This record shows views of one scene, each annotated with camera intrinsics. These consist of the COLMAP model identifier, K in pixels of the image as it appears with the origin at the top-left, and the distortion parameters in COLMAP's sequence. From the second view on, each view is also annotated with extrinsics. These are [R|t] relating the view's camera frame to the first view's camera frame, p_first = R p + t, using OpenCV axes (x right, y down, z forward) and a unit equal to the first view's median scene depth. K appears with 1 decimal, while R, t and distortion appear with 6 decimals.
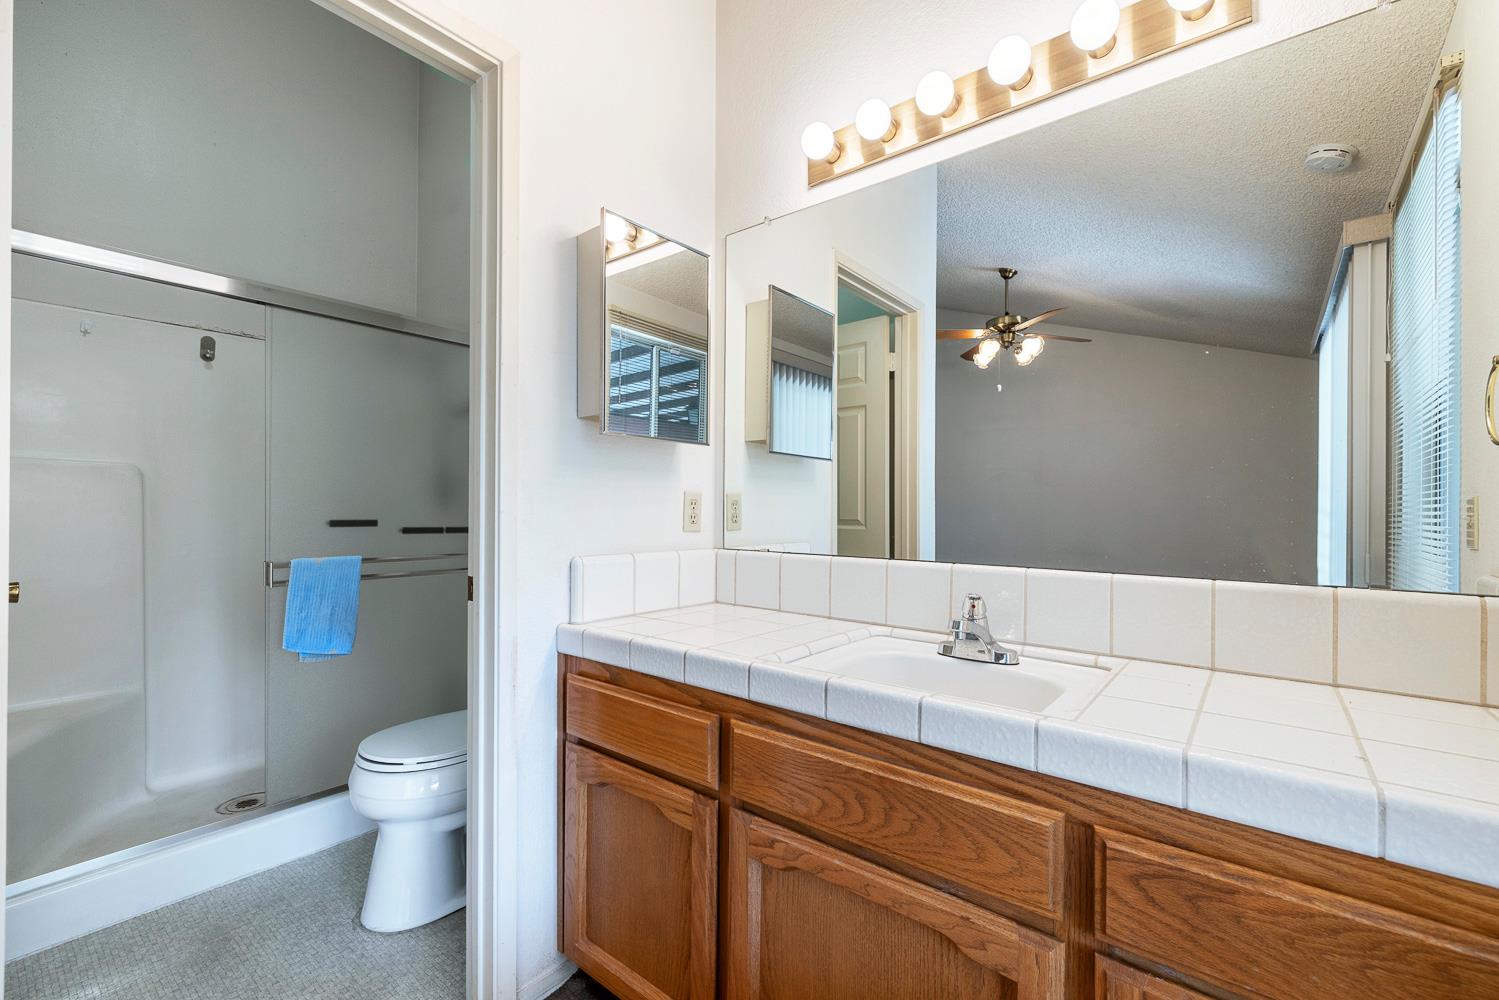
lens RADIAL K [[646.7, 0, 738.1], [0, 646.7, 505.3], [0, 0, 1]] dist [0.002597, 0.000244]
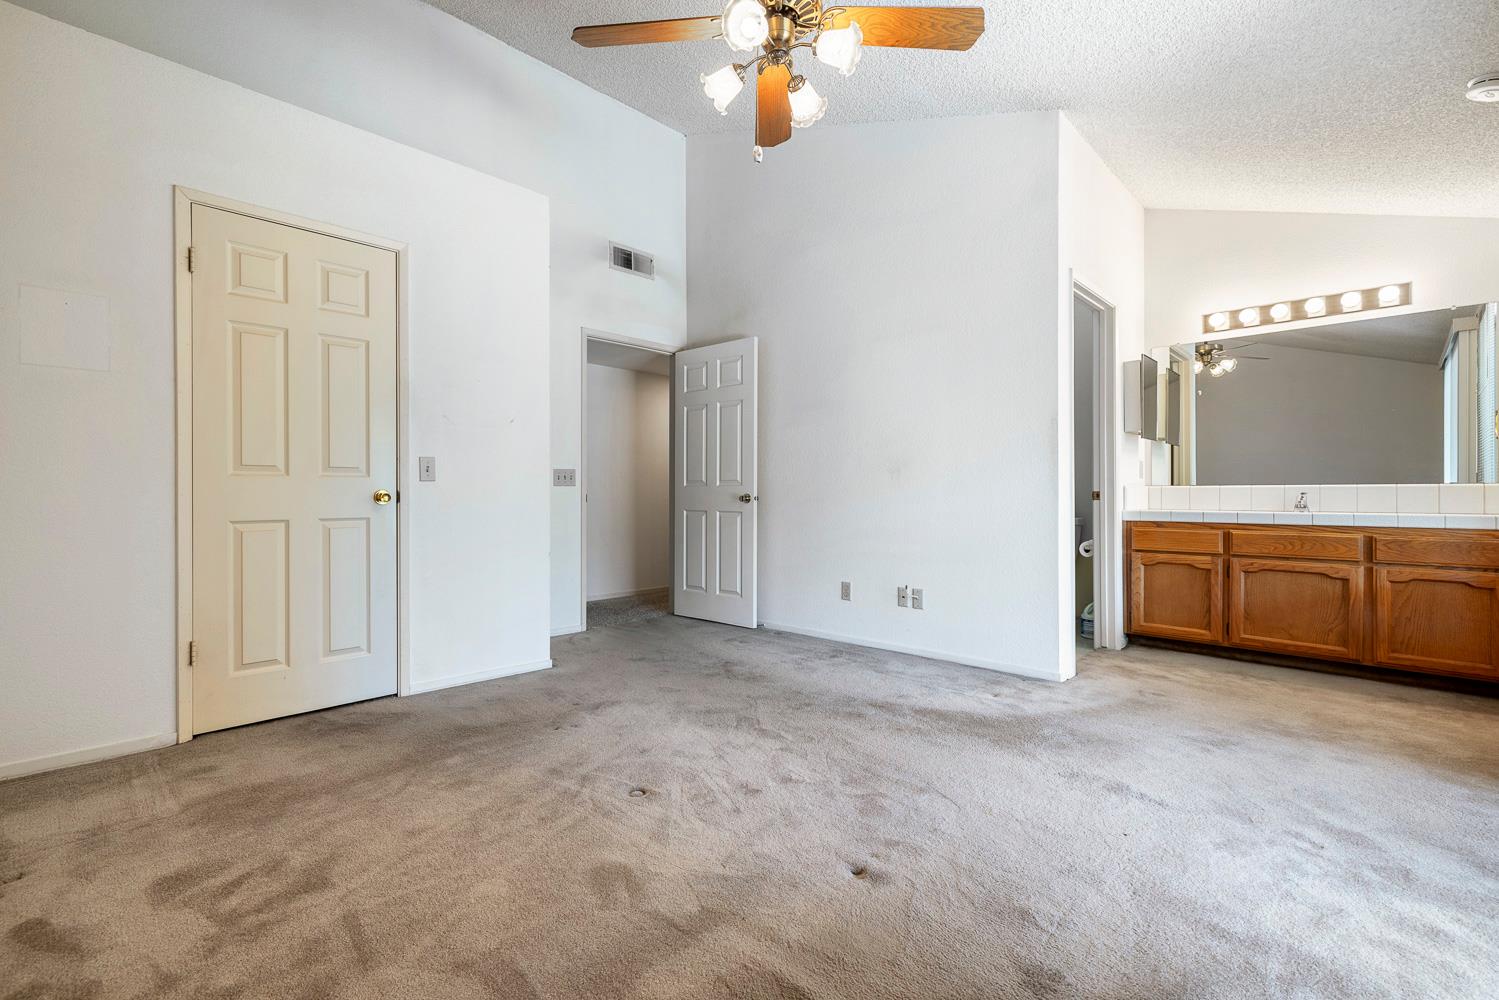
lens RADIAL K [[646.7, 0, 757.4], [0, 646.7, 490.9], [0, 0, 1]] dist [0.002597, 0.000244]
pose [[0.995595, -0.008170, -0.093405, -2.021428], [0.007941, 0.999964, -0.002817, 0.133944], [0.093425, 0.002063, 0.995624, -2.371335]]
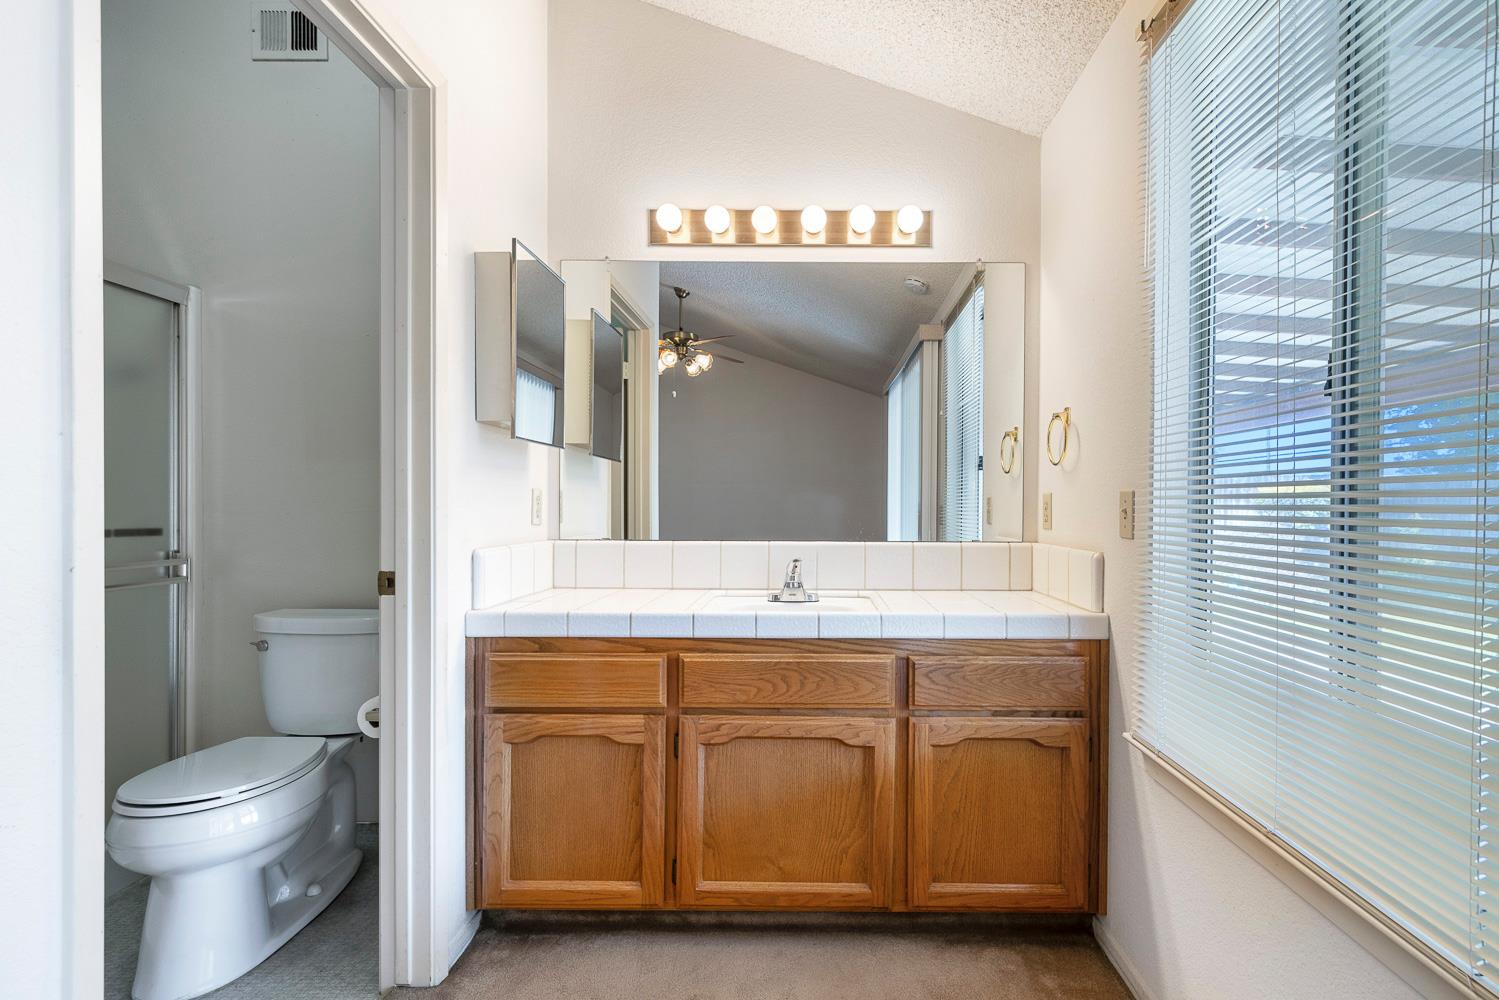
lens RADIAL K [[646.7, 0, 814.9], [0, 646.7, 497.4], [0, 0, 1]] dist [0.002597, 0.000244]
pose [[0.768263, -0.005848, 0.640107, -0.694546], [-0.002188, 0.999928, 0.011762, -0.027762], [-0.640130, -0.010437, 0.768195, -0.275052]]
